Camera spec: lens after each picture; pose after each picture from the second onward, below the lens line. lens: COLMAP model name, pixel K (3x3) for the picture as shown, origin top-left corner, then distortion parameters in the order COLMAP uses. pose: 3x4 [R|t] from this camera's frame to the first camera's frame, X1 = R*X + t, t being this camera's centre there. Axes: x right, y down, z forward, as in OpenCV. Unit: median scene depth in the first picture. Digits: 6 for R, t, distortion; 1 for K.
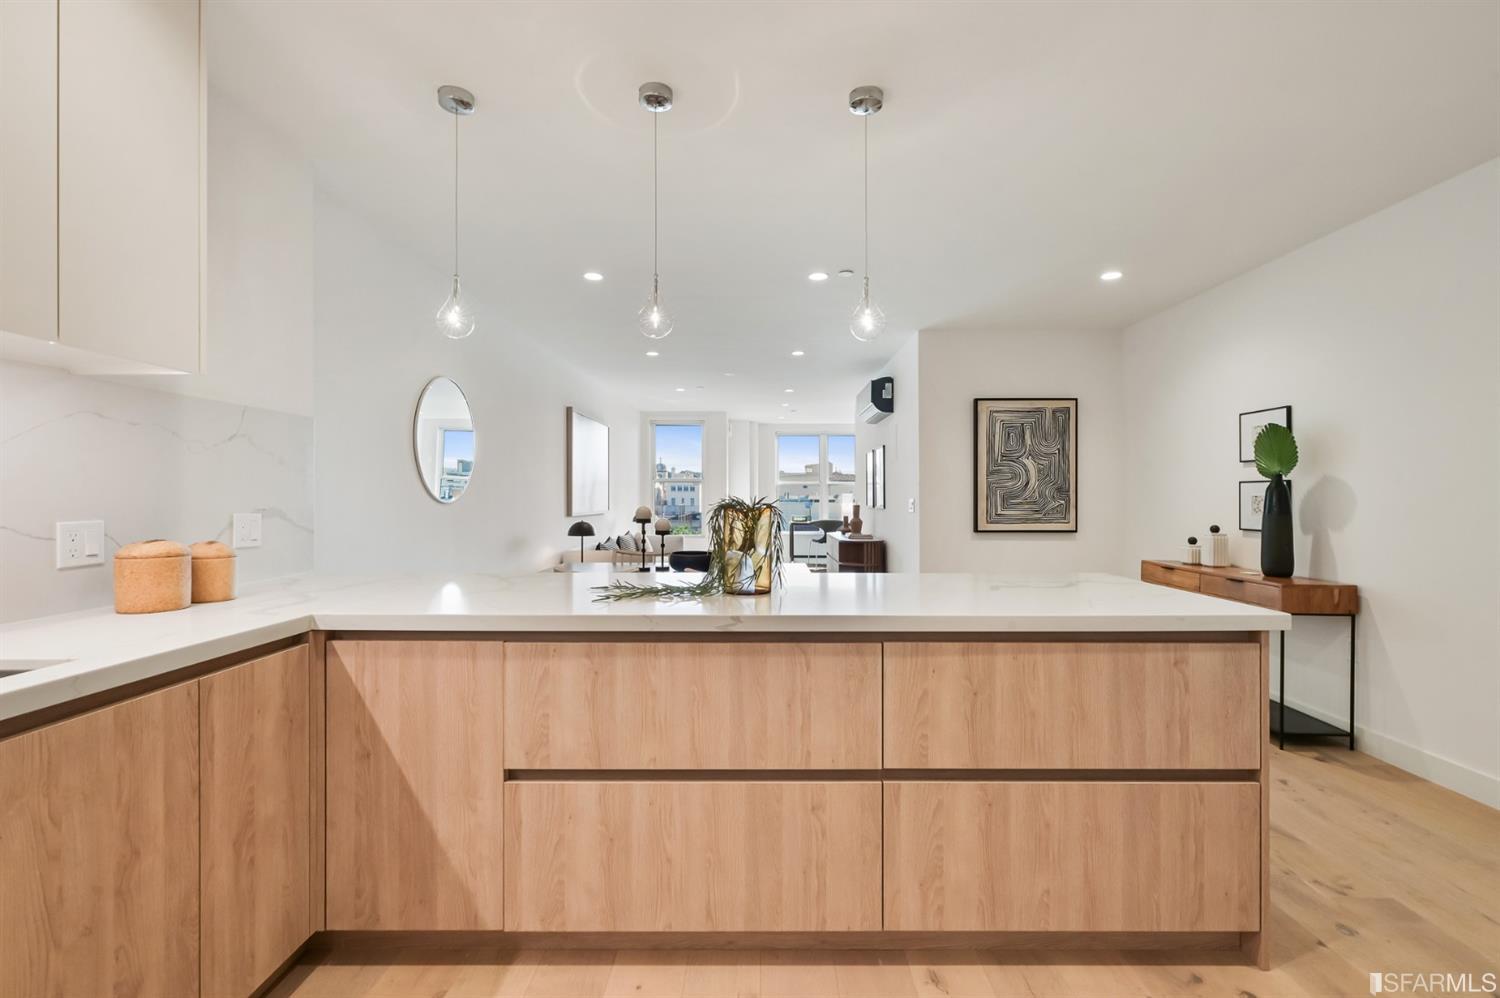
lens RADIAL K [[671.5, 0, 771.2], [0, 671.5, 491.9], [0, 0, 1]] dist [0.002319, -0.000101]
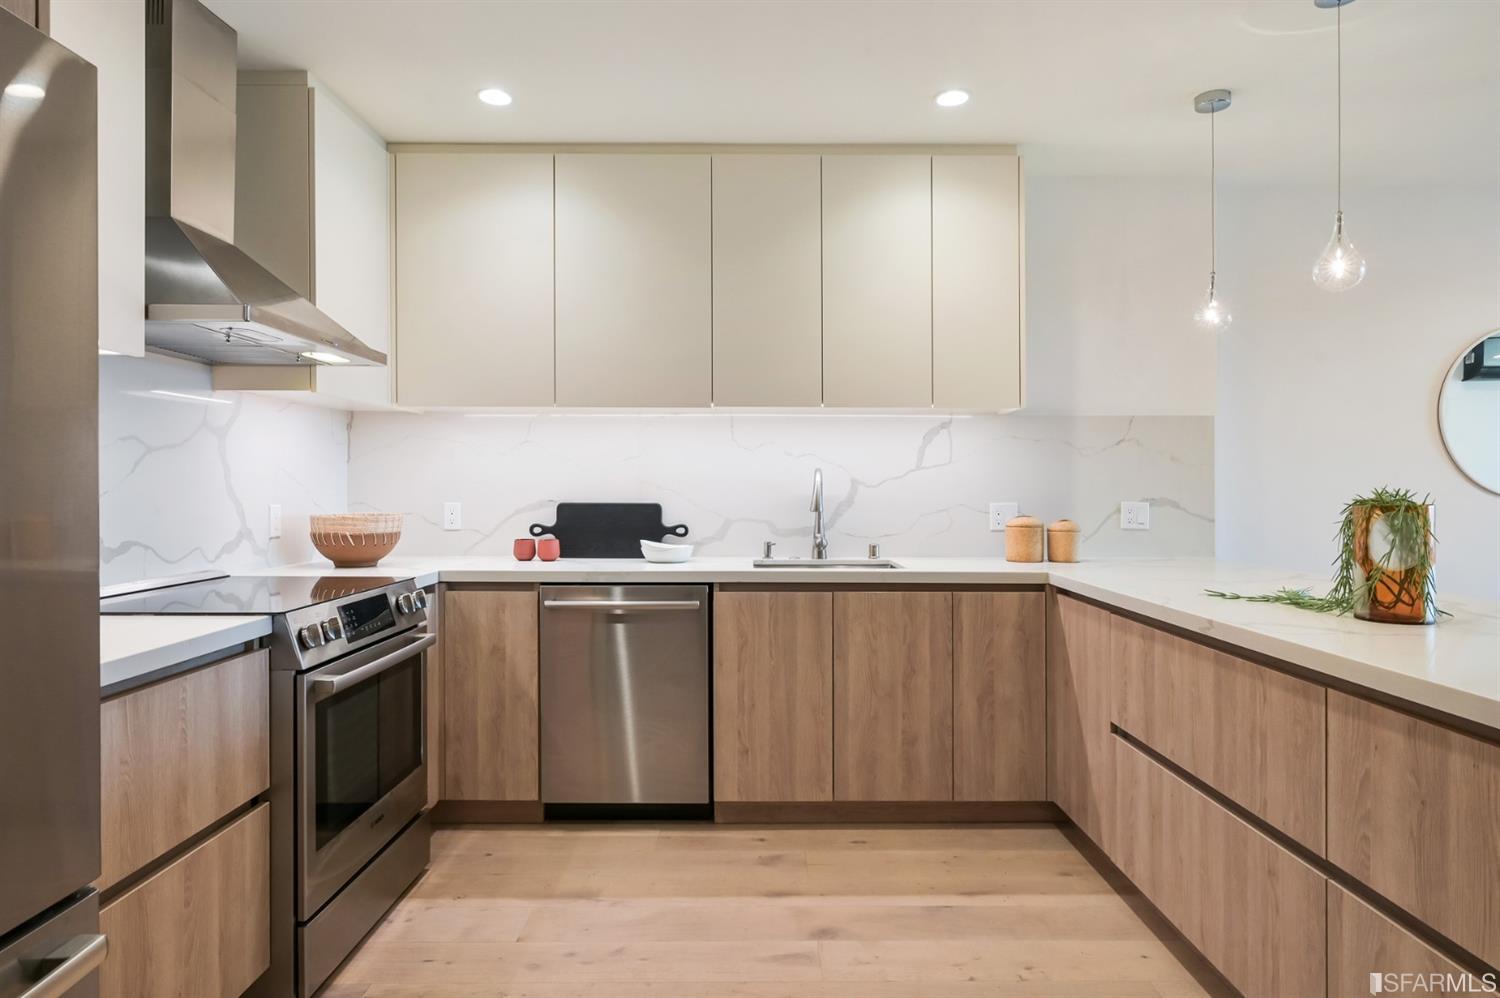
lens RADIAL K [[882.1, 0, 749.2], [0, 882.1, 489.8], [0, 0, 1]] dist [-0.000411, -0.000620]
pose [[-0.004950, 0.000953, -0.999987, 1.133215], [0.005459, 0.999985, 0.000926, 0.005248], [0.999973, -0.005454, -0.004955, 0.380845]]
